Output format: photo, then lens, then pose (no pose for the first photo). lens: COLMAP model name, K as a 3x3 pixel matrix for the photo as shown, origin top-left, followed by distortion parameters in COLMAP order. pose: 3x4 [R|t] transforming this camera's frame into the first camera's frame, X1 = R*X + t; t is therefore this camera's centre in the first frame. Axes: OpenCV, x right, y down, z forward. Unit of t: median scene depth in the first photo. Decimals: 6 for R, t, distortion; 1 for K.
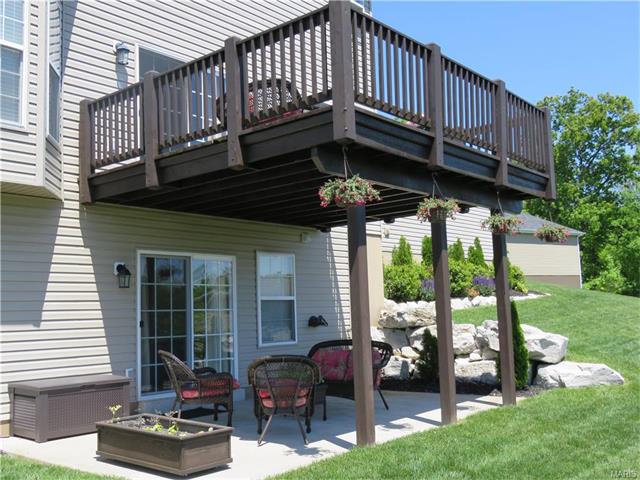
lens RADIAL K [[698.1, 0, 319.9], [0, 698.1, 226.0], [0, 0, 1]] dist [-0.017214, -0.028728]
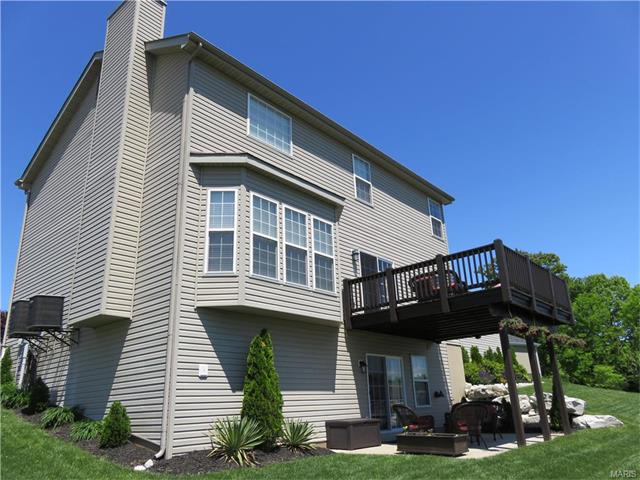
lens RADIAL K [[479.5, 0, 320.0], [0, 479.5, 240.0], [0, 0, 1]] dist [-0.001111, -0.005347]
pose [[0.999636, -0.013593, -0.023325, -0.332197], [0.008446, 0.978084, -0.208040, 0.001335], [0.025641, 0.207767, 0.977842, -0.368952]]
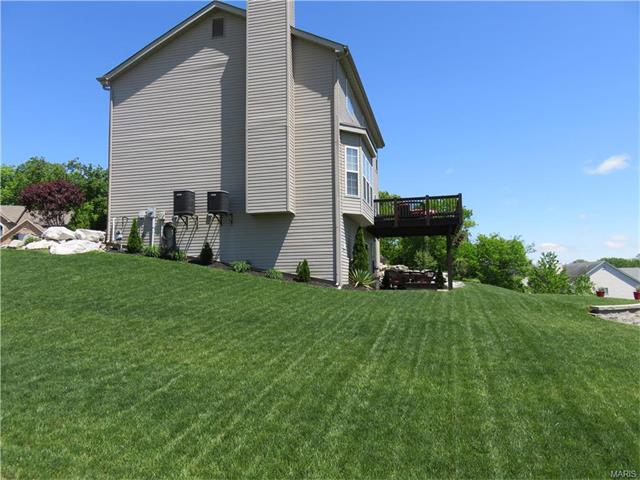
lens RADIAL K [[479.5, 0, 320.0], [0, 479.5, 240.0], [0, 0, 1]] dist [-0.001111, -0.005347]
pose [[0.894862, 0.066762, 0.441323, -1.397301], [-0.071830, 0.997403, -0.005237, 0.044180], [-0.440526, -0.027014, 0.897333, -0.945990]]
